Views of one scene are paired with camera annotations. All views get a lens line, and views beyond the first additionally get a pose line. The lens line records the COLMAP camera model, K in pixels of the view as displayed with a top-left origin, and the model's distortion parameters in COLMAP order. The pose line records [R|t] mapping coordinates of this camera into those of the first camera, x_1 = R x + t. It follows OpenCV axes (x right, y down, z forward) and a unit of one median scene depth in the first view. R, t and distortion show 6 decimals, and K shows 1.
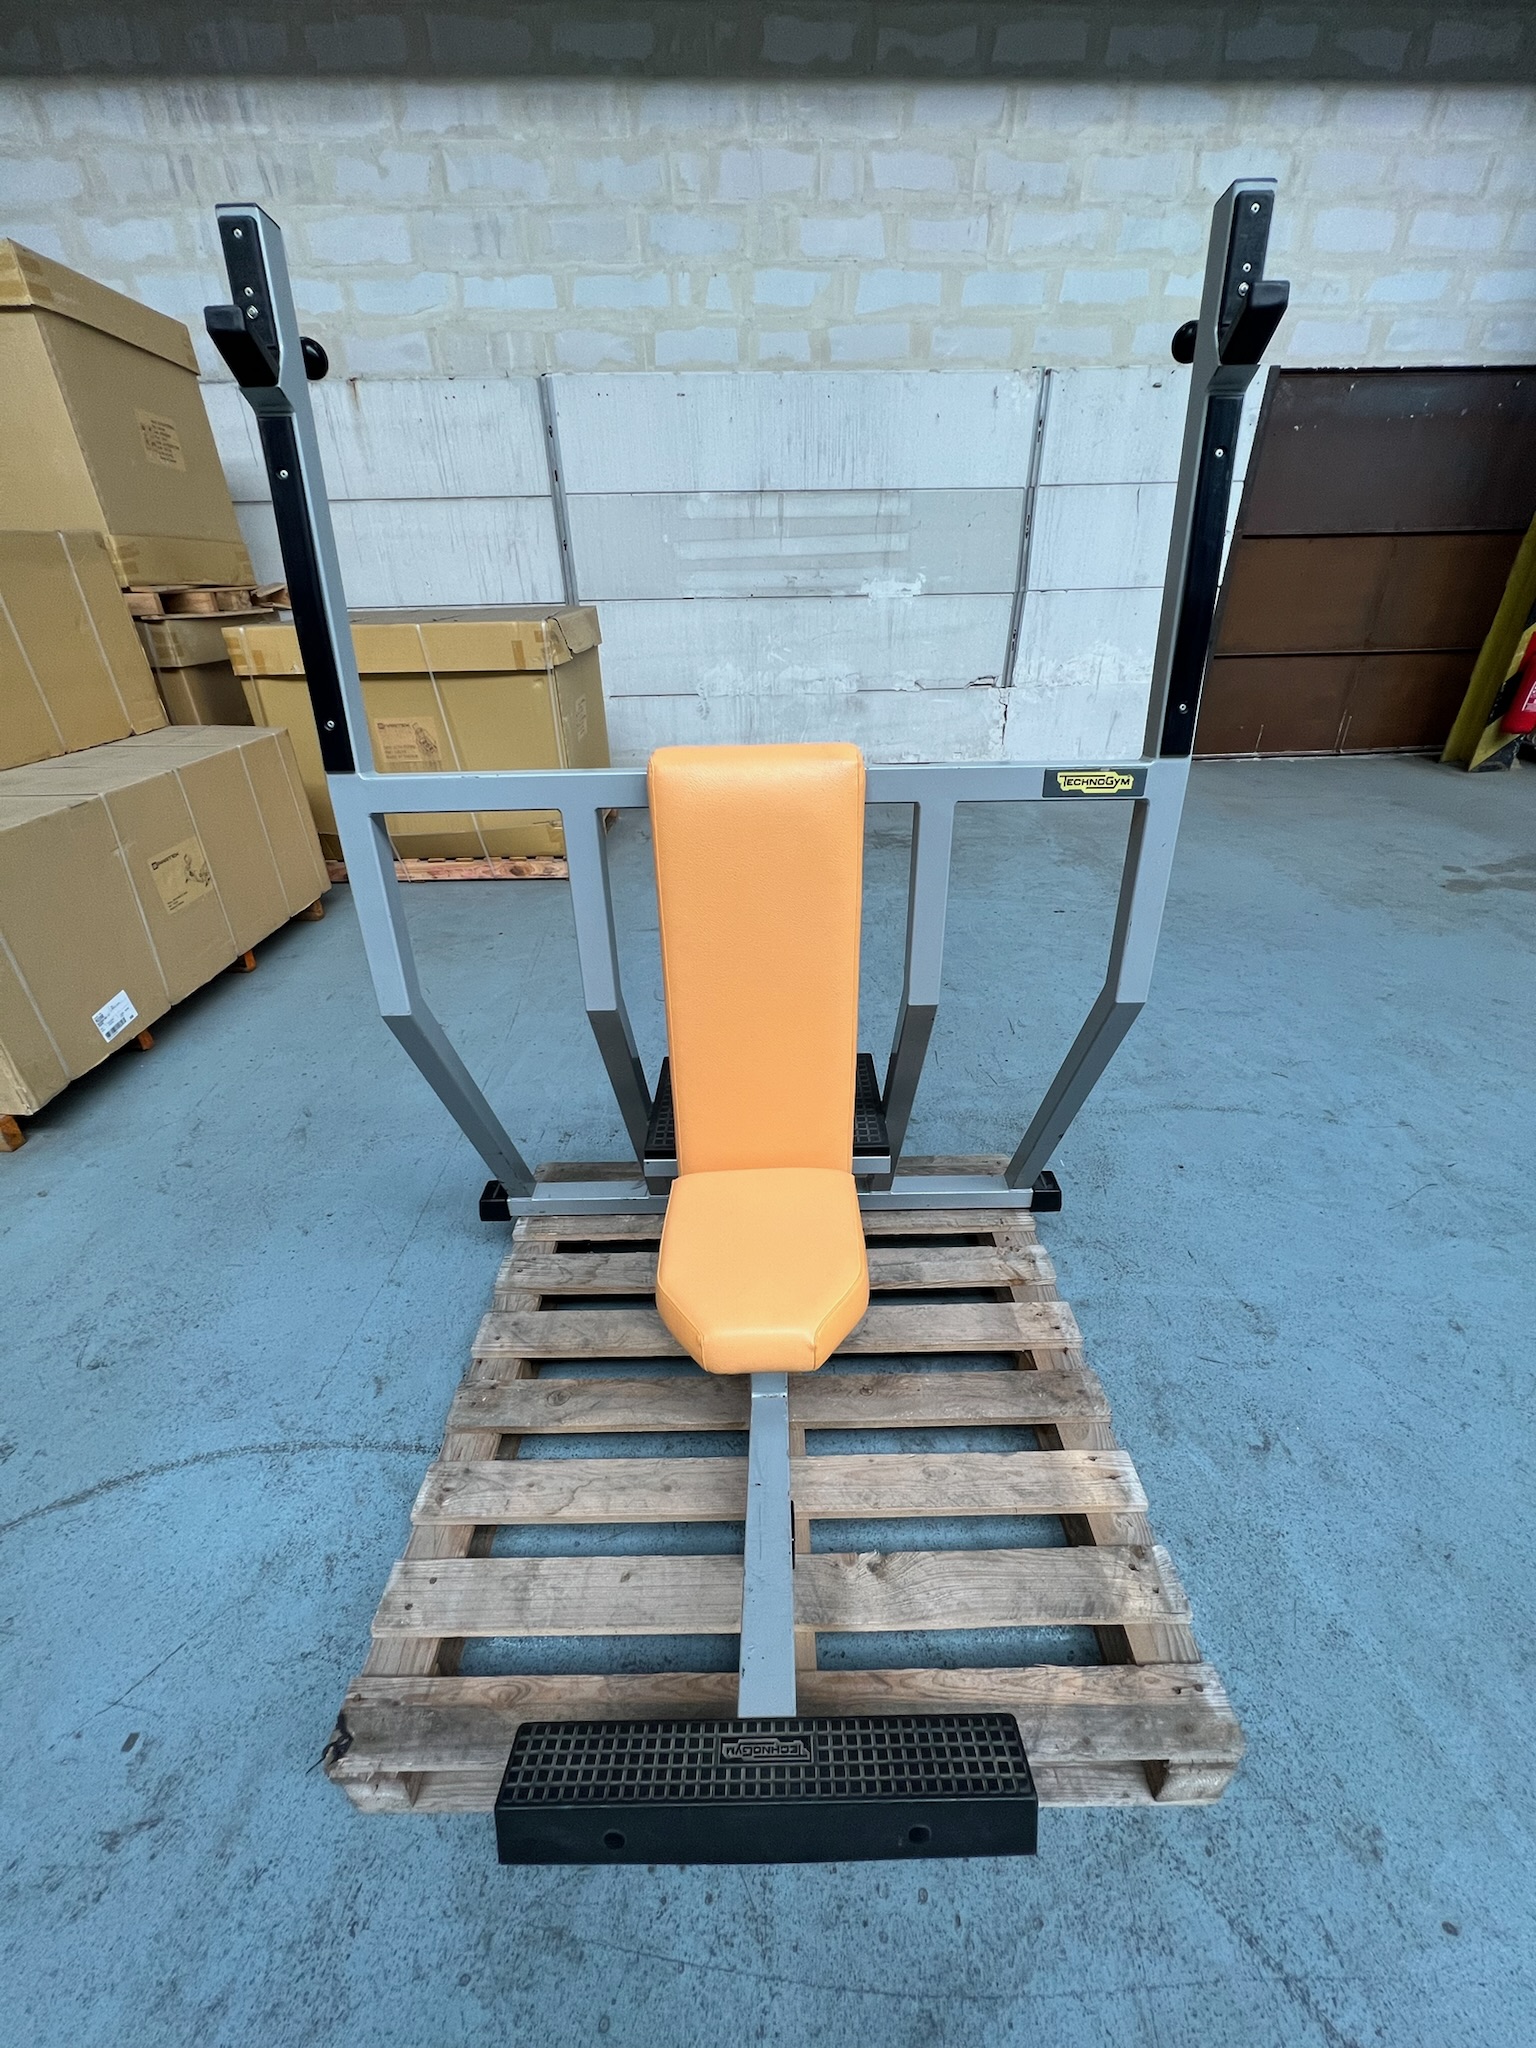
lens RADIAL K [[817.8, 0, 773.9], [0, 817.8, 1017.8], [0, 0, 1]] dist [-0.000099, -0.000580]
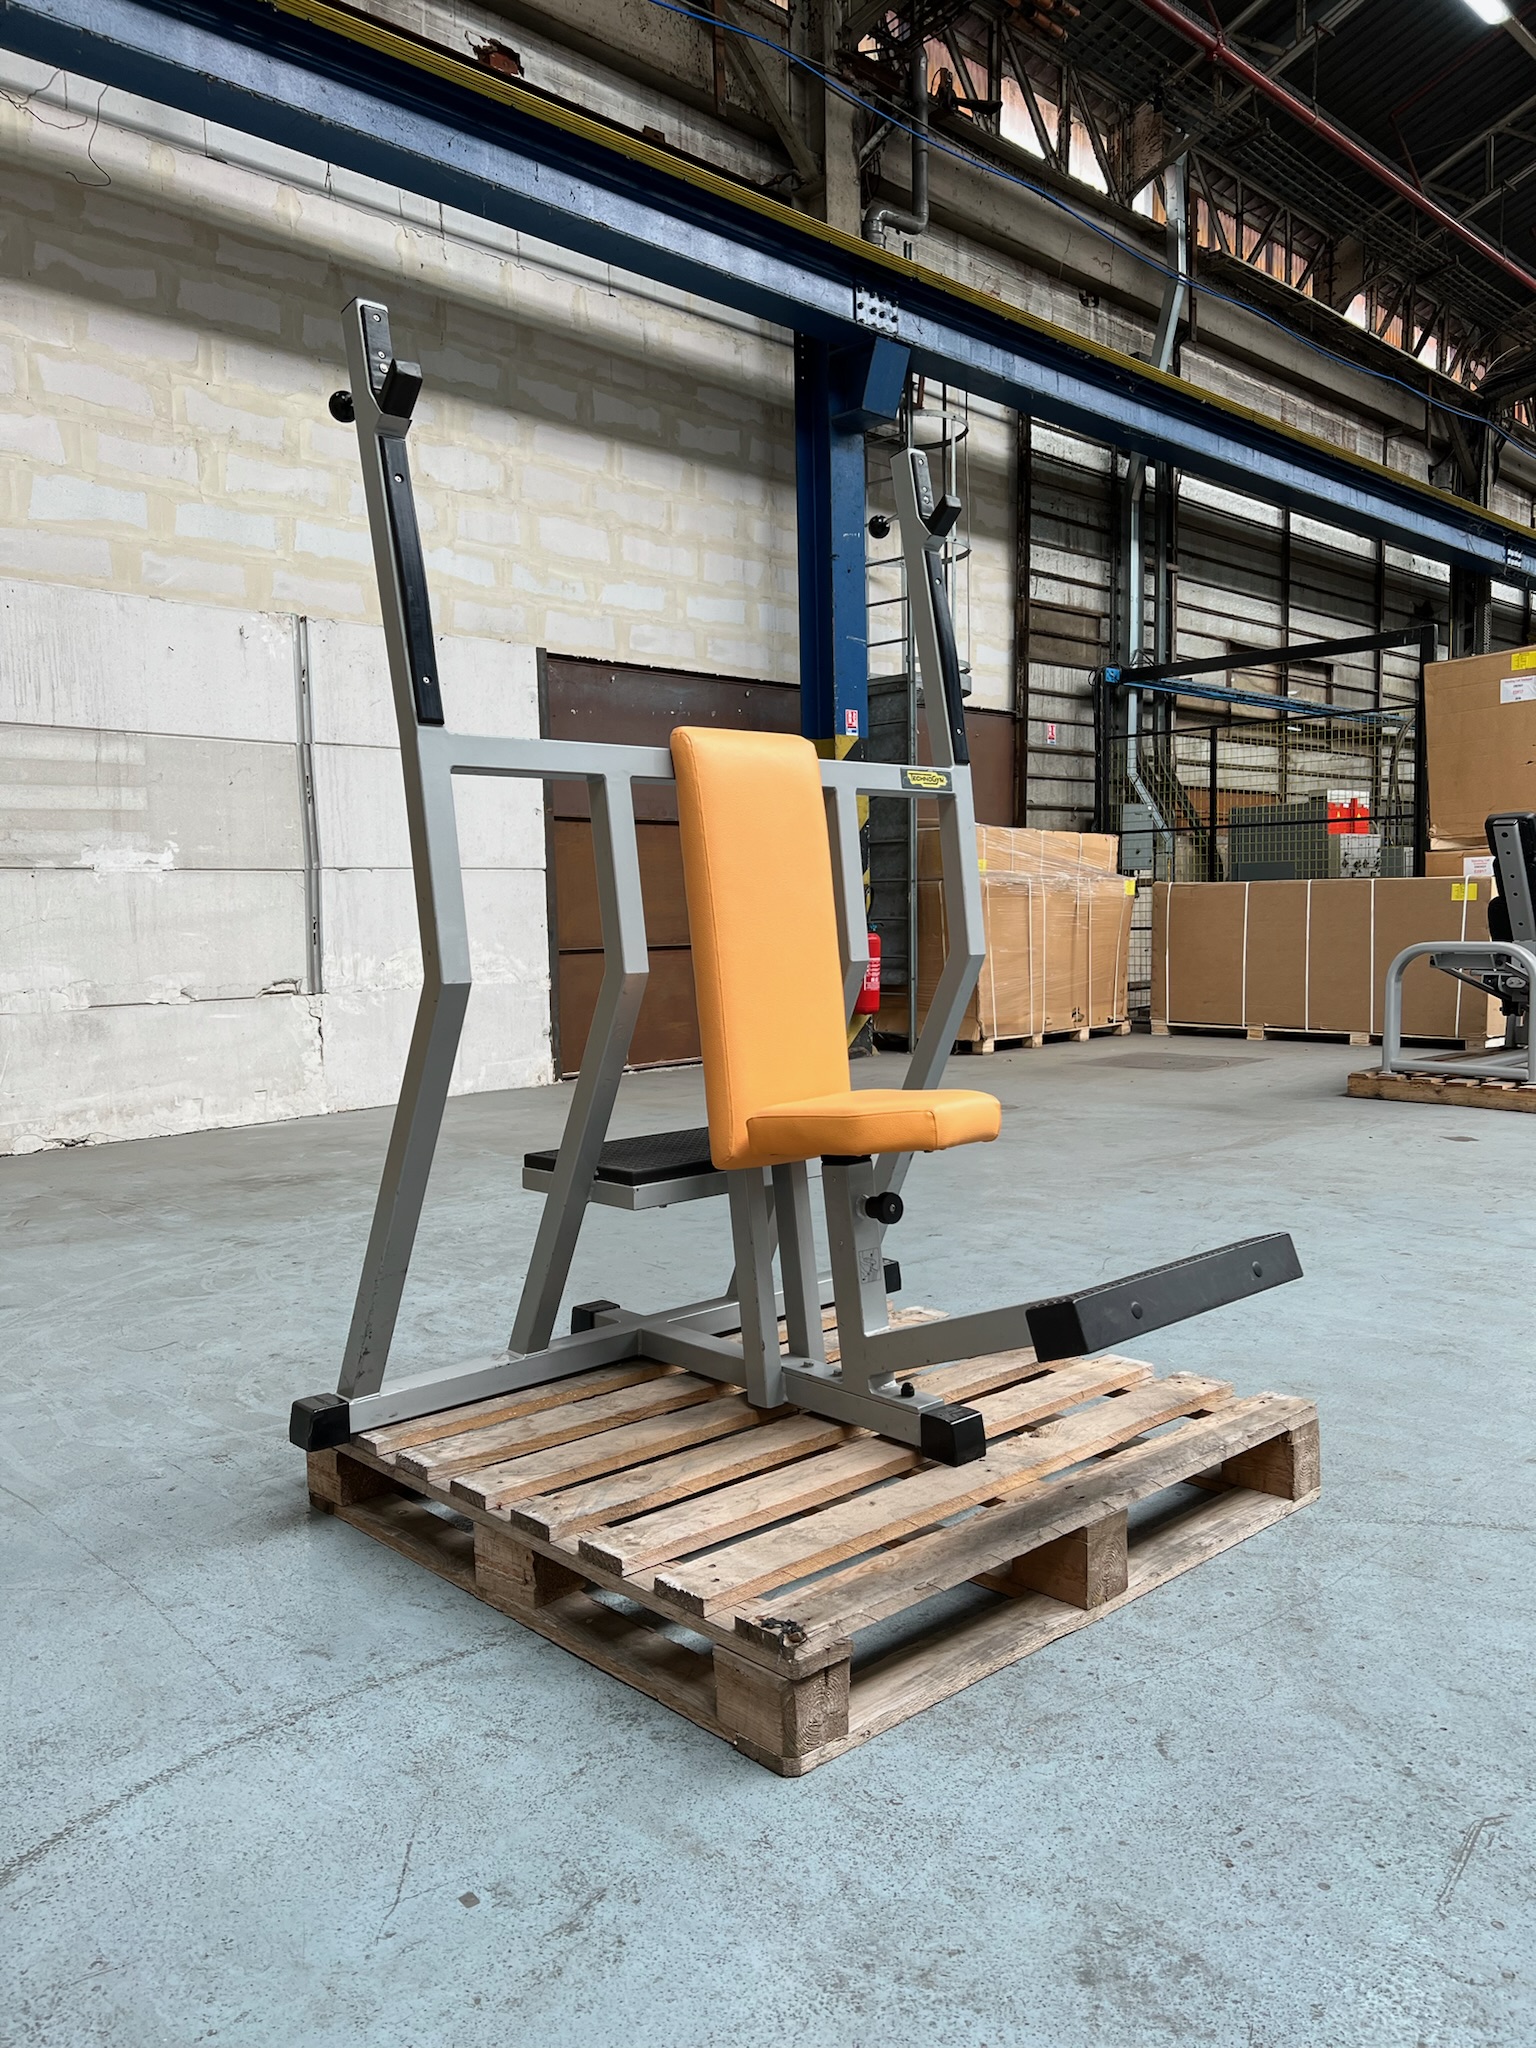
lens RADIAL K [[1534.7, 0, 773.2], [0, 1534.7, 1037.6], [0, 0, 1]] dist [0.043972, -0.047581]
pose [[0.740373, -0.054776, 0.669961, -0.361828], [0.342651, 0.888216, -0.306043, 0.185620], [-0.578306, 0.456149, 0.676380, -0.088112]]
